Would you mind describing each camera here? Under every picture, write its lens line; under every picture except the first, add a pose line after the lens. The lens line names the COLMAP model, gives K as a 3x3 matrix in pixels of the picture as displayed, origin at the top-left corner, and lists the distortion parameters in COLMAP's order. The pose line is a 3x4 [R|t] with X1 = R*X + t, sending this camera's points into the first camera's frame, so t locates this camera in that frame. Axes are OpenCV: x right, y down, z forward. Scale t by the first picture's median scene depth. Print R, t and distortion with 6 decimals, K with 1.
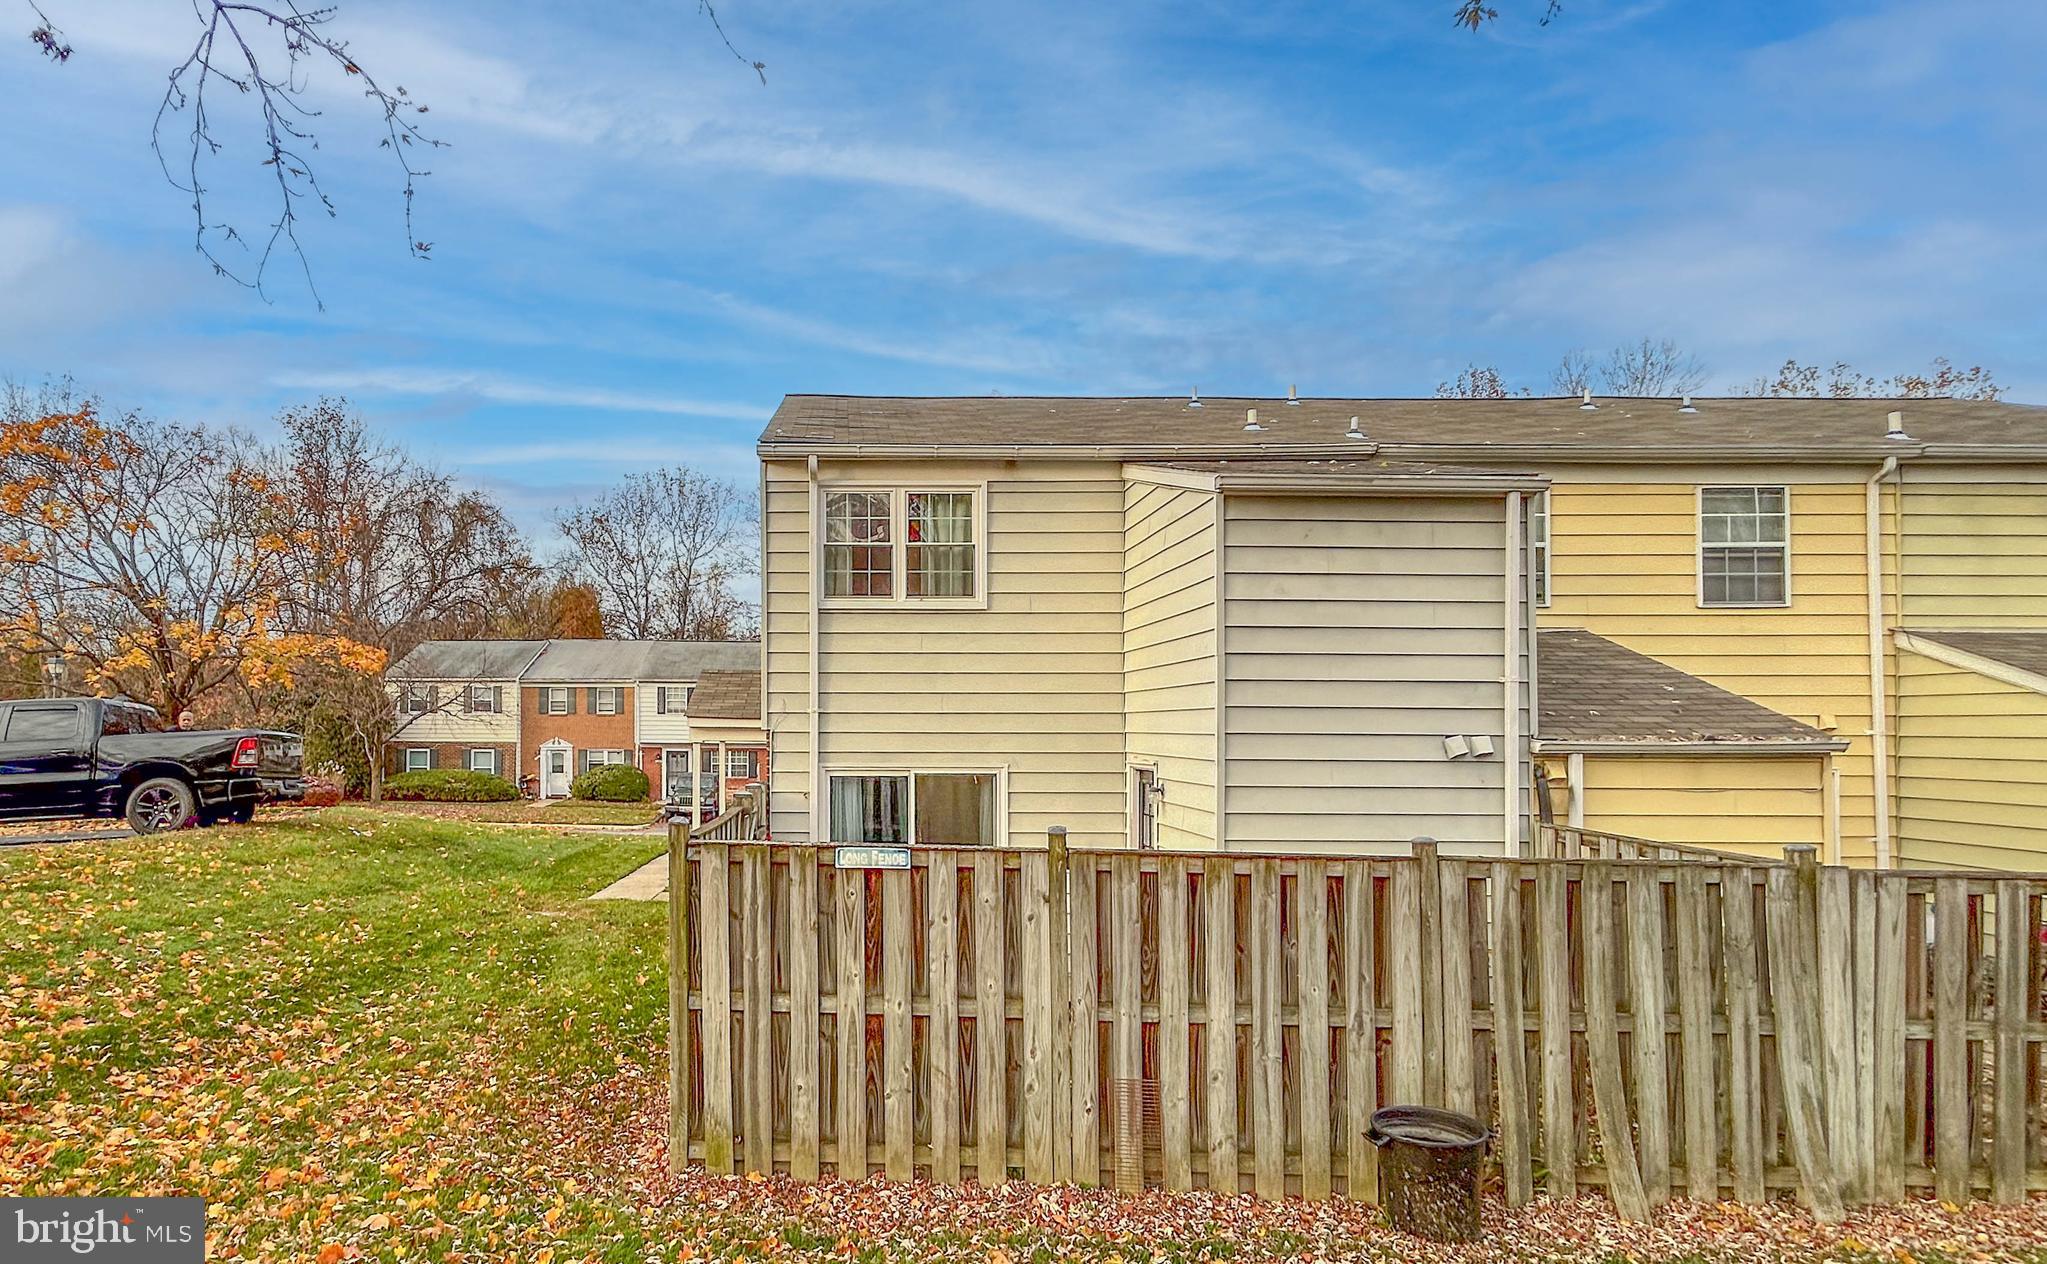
lens RADIAL K [[1273.9, 0, 1023.9], [0, 1273.9, 646.3], [0, 0, 1]] dist [-0.001629, -0.000874]
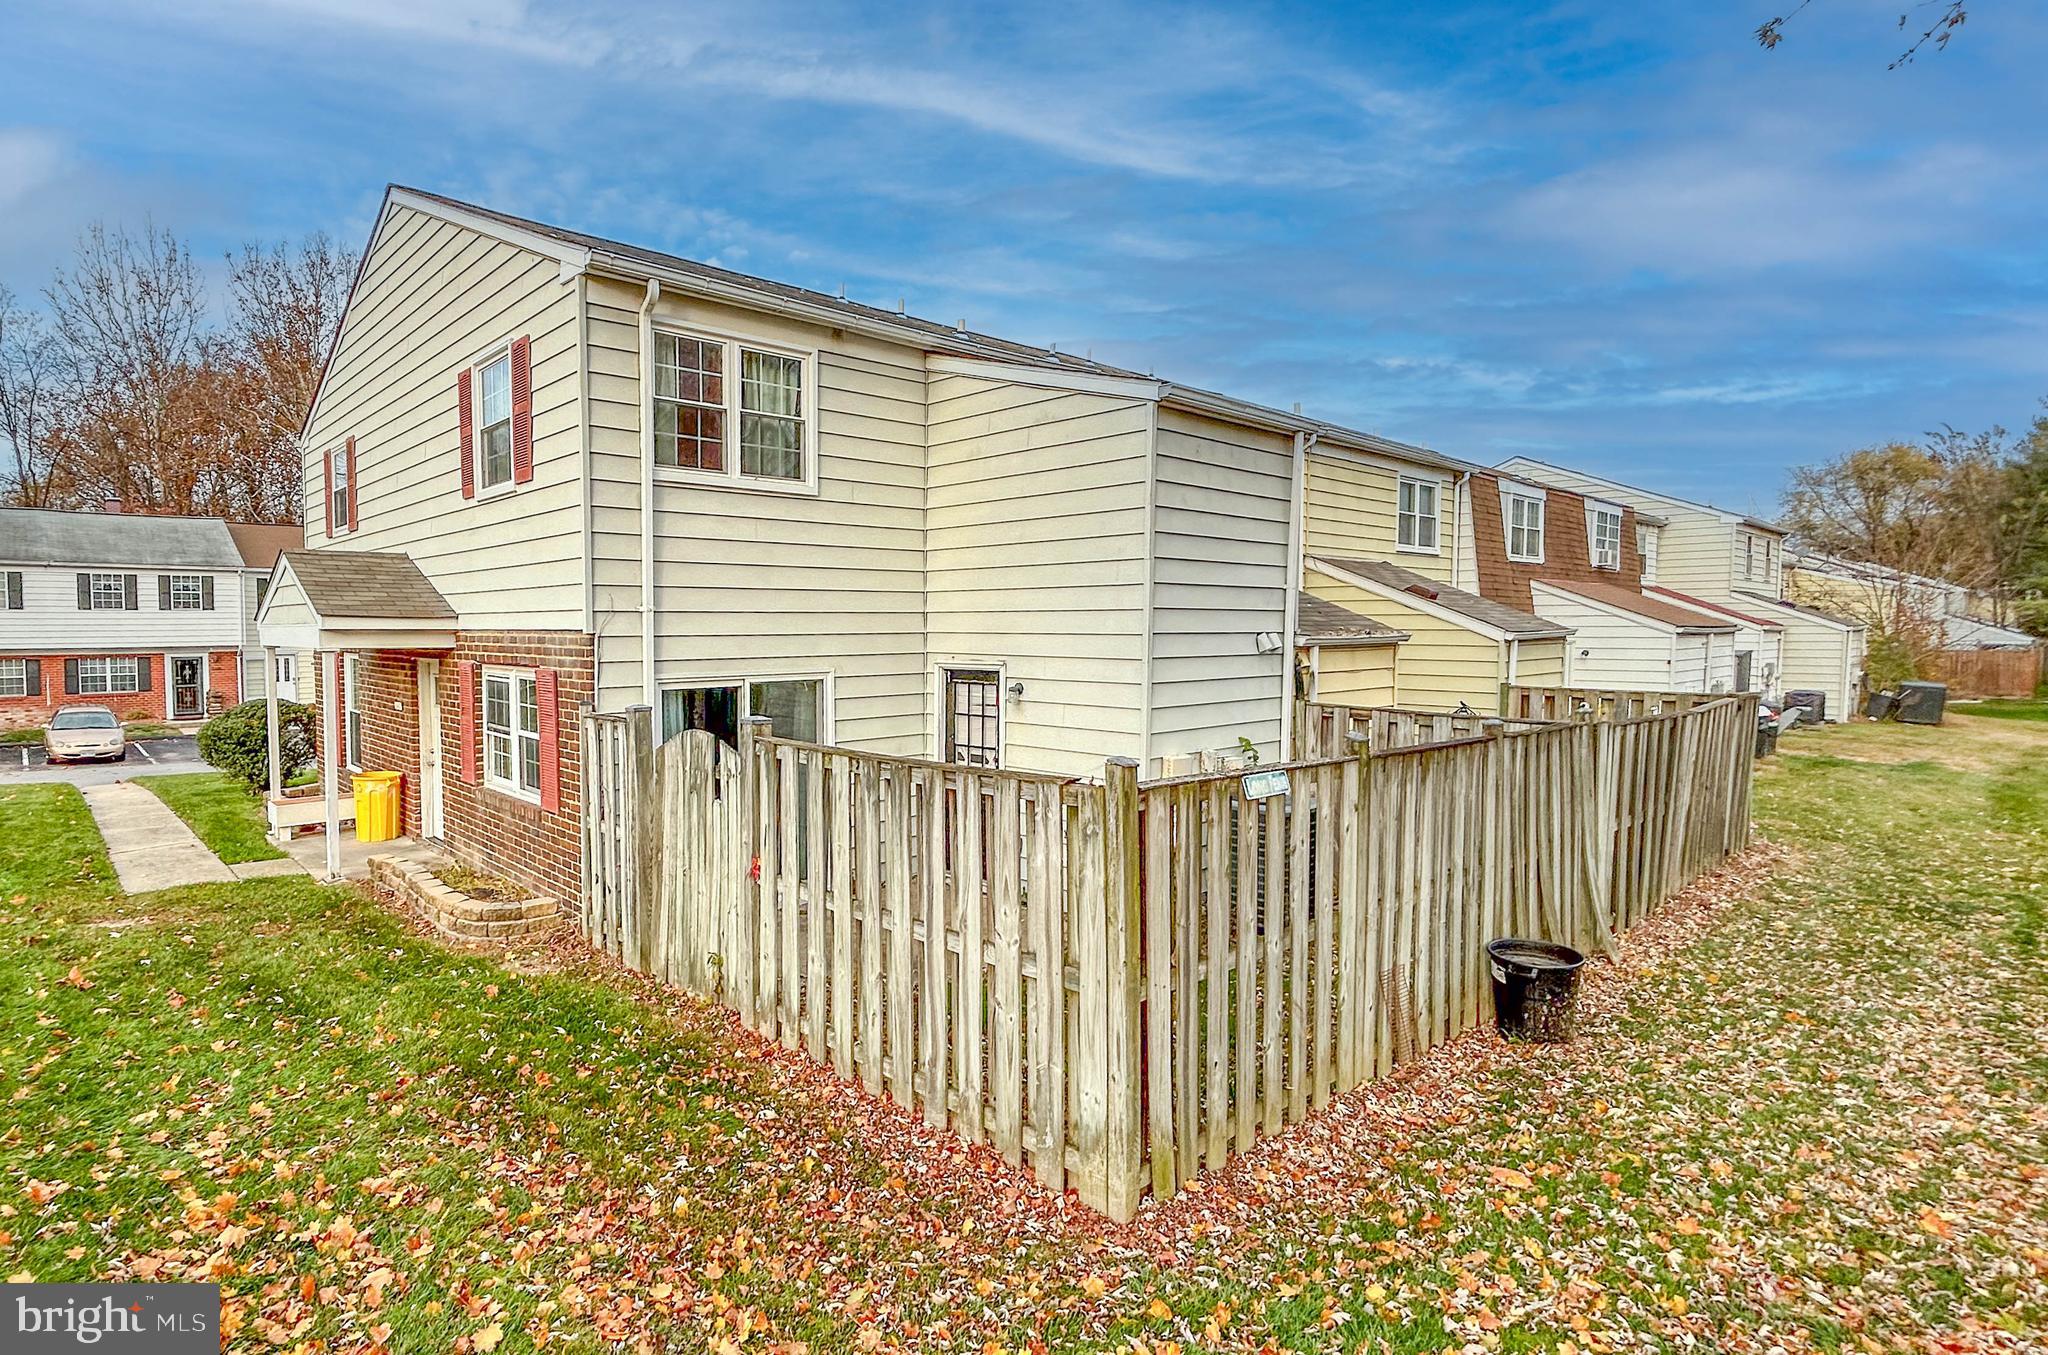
lens RADIAL K [[1077.3, 0, 1023.4], [0, 1077.3, 662.9], [0, 0, 1]] dist [-0.002890, -0.000286]
pose [[0.755674, -0.028380, 0.654333, -0.421005], [-0.039742, 0.995233, 0.089063, 0.014702], [-0.653741, -0.093307, 0.750943, 0.331223]]
